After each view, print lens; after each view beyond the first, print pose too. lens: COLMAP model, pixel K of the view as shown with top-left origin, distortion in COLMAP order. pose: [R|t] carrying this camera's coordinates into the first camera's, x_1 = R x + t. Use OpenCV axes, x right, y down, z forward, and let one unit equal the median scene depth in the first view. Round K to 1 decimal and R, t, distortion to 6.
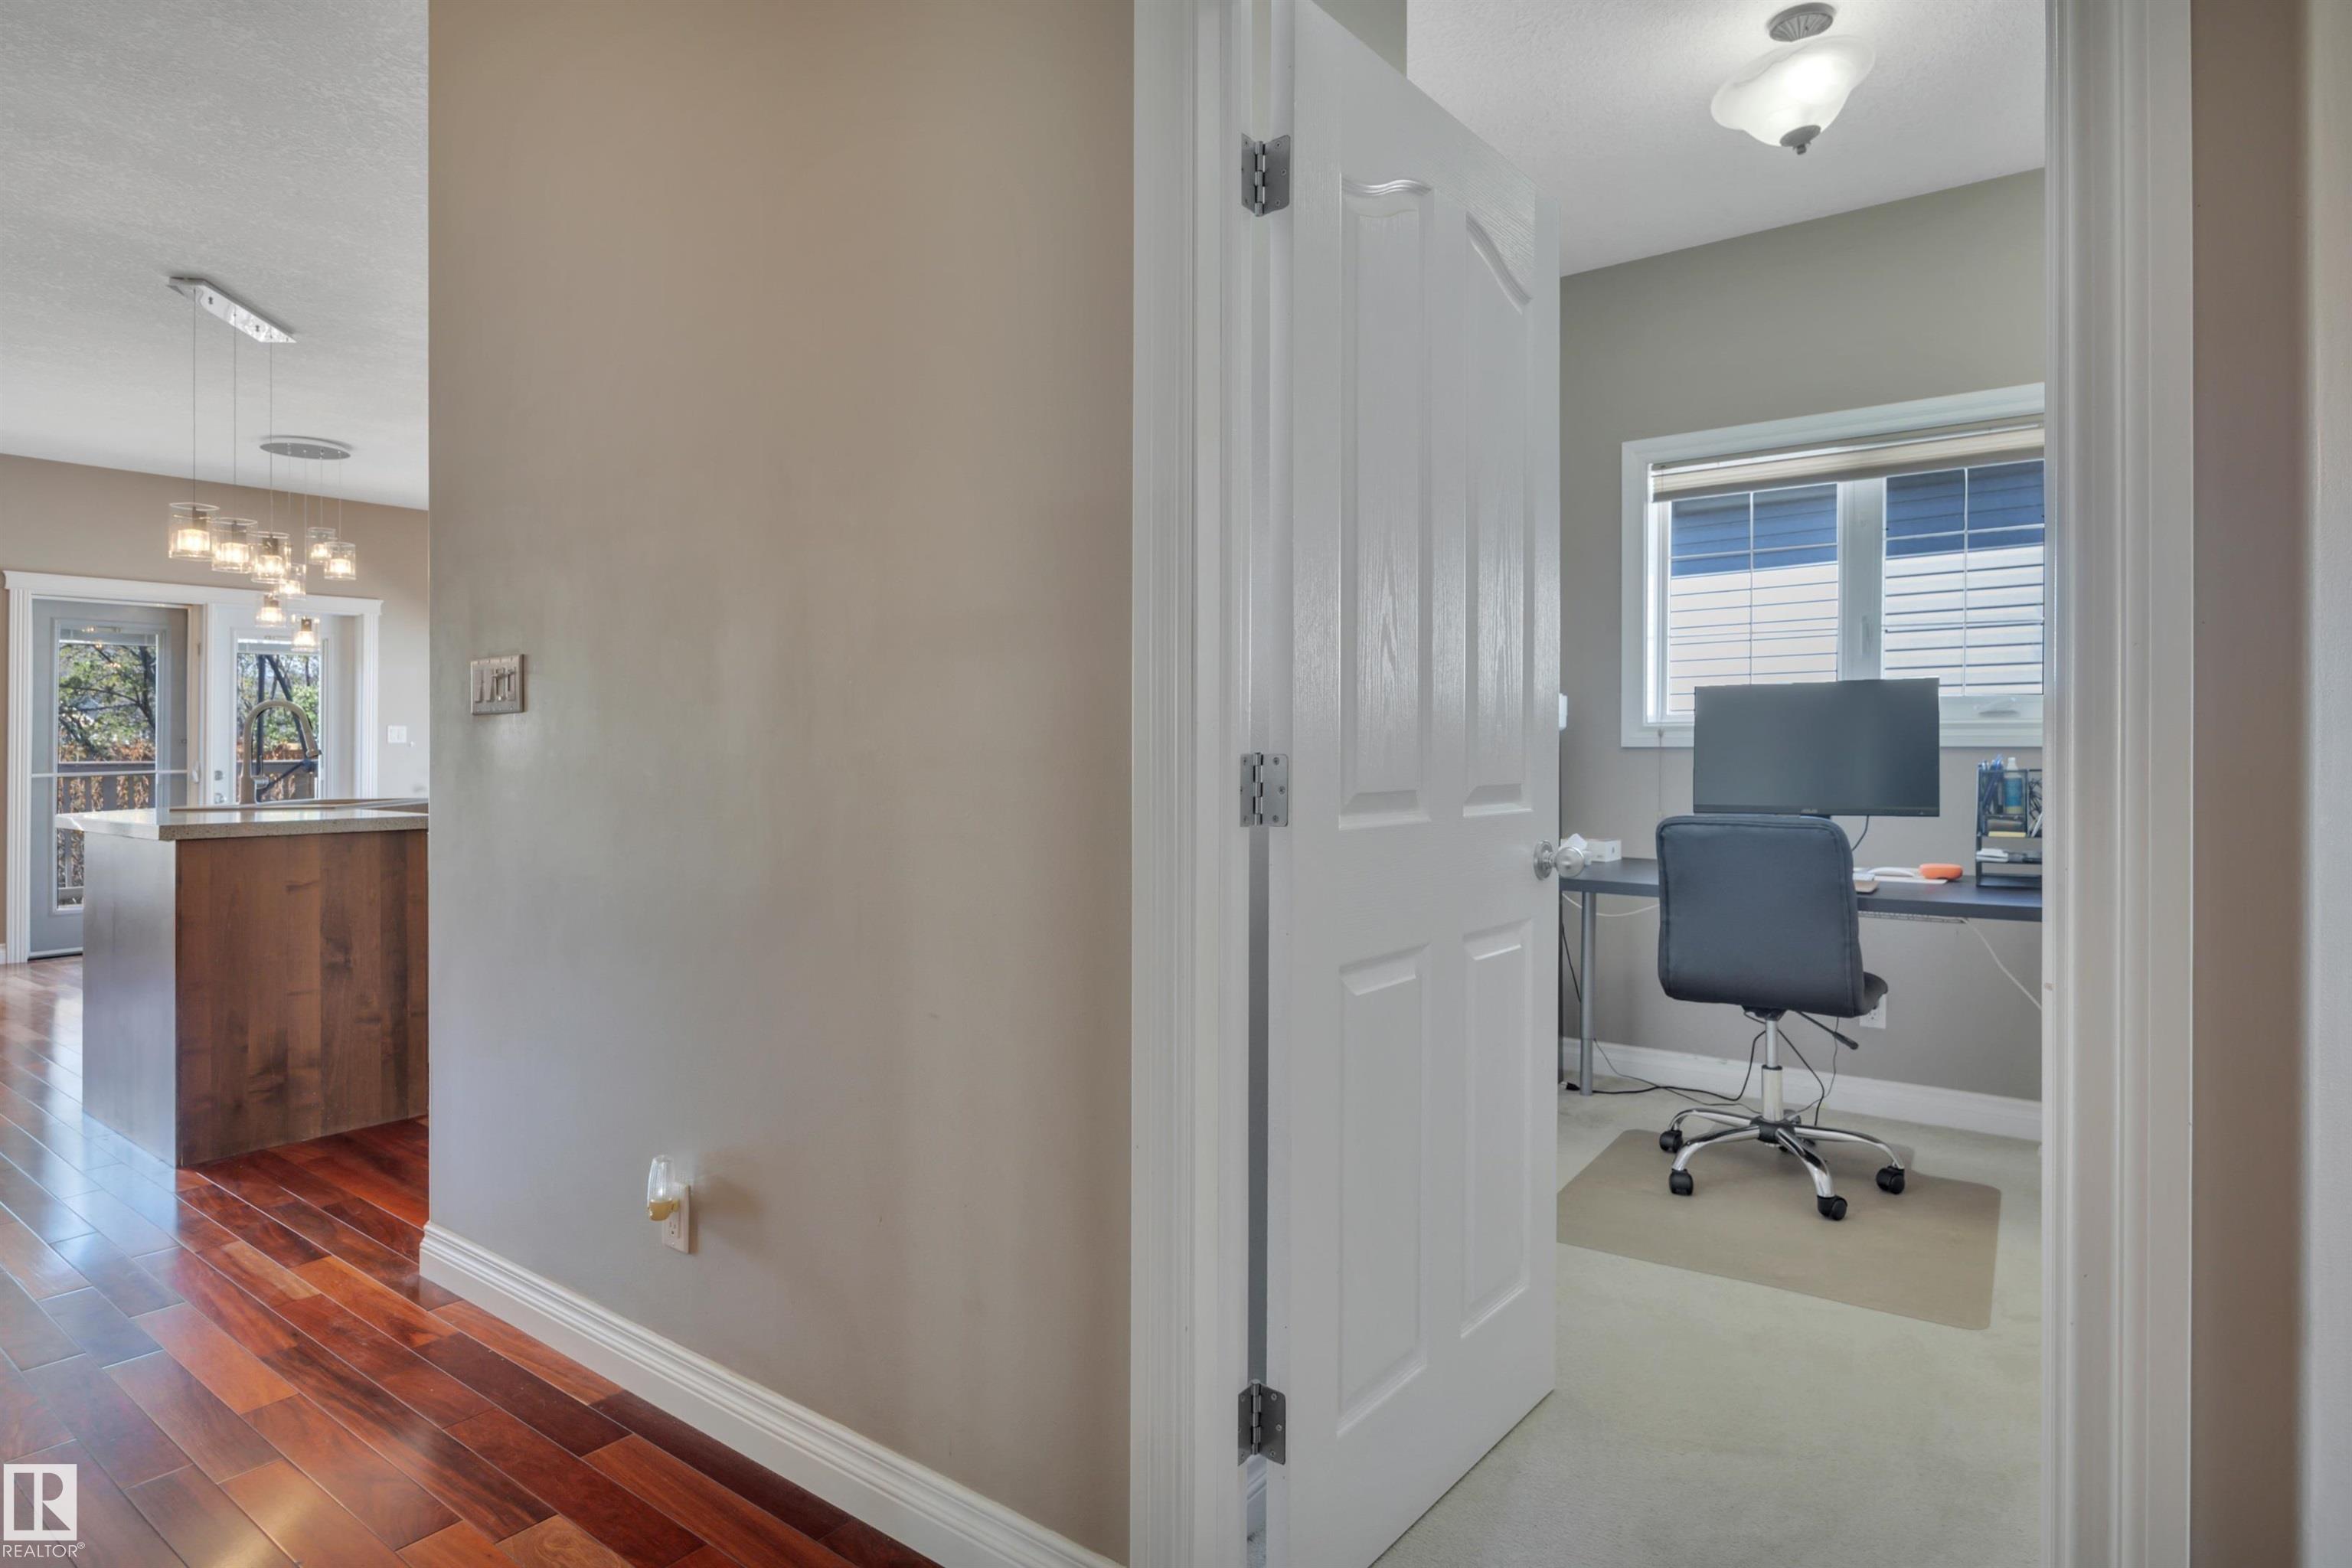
lens RADIAL K [[1303.3, 0, 1165.7], [0, 1303.3, 761.0], [0, 0, 1]] dist [-0.006128, -0.000419]
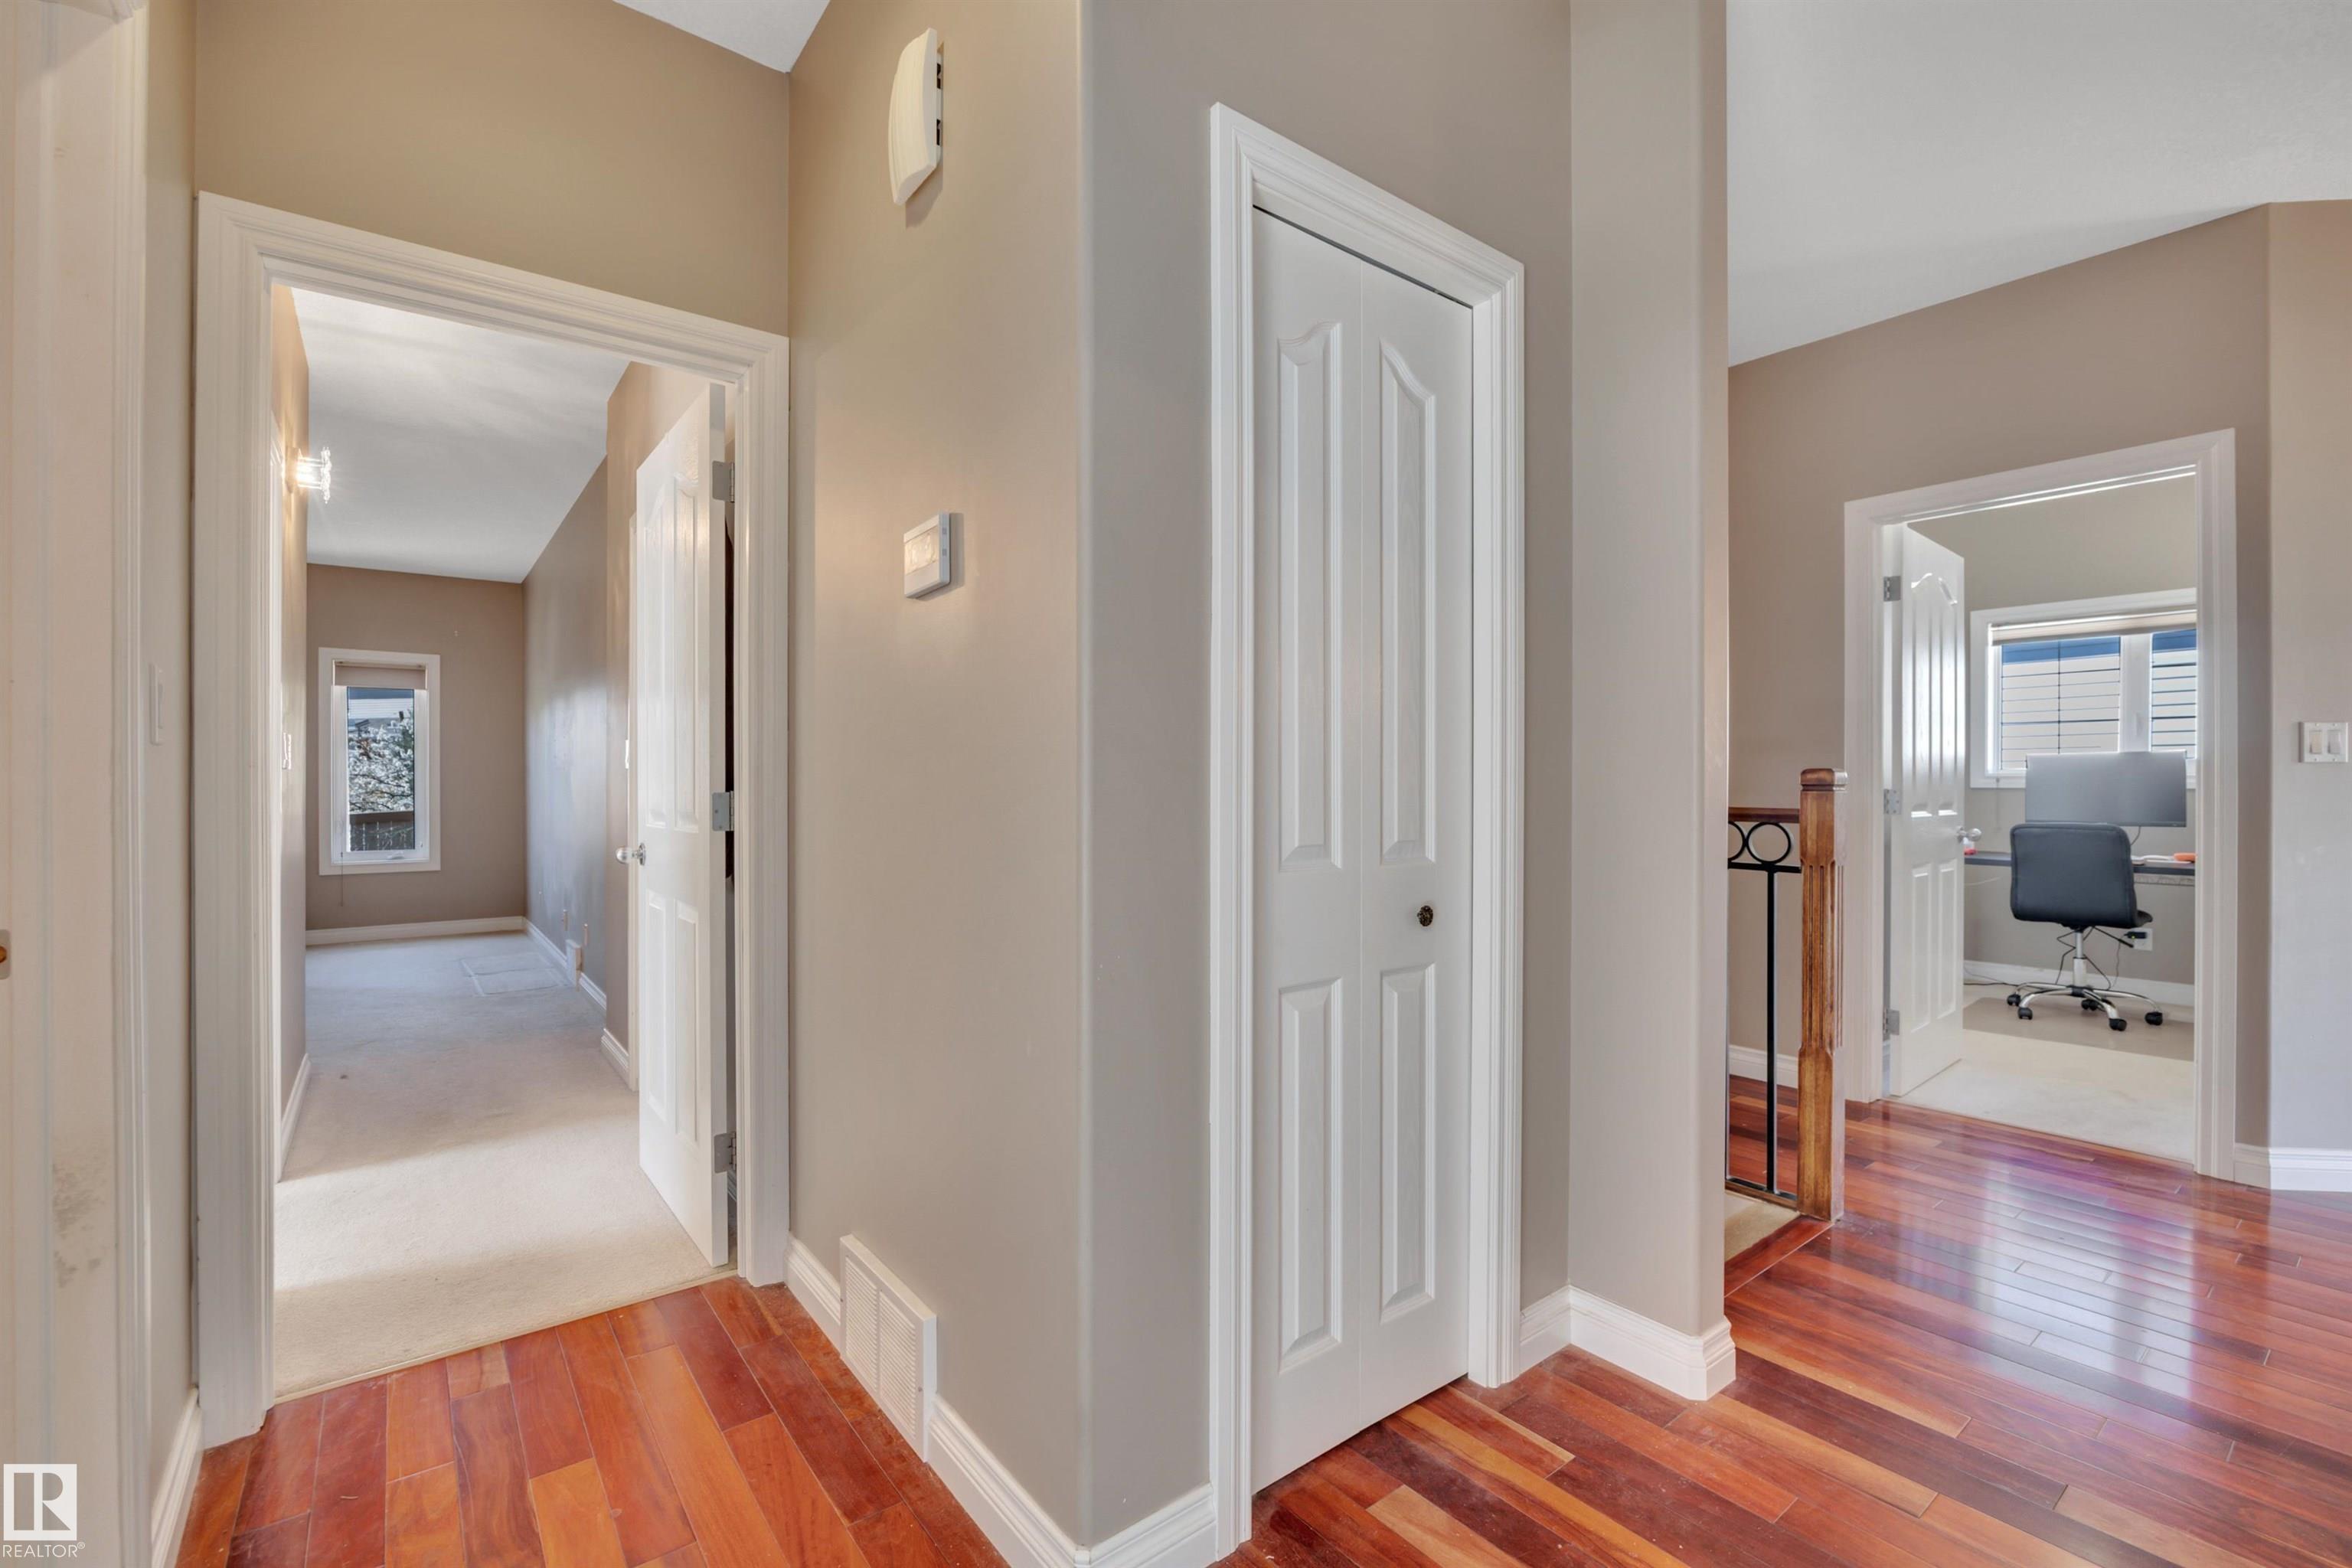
lens RADIAL K [[1036.9, 0, 1186.2], [0, 1036.9, 786.7], [0, 0, 1]] dist [-0.001512, -0.000190]
pose [[0.972034, 0.012788, -0.234492, -0.446892], [-0.013732, 0.999903, -0.002395, 0.007475], [0.234439, 0.005548, 0.972115, -0.770604]]
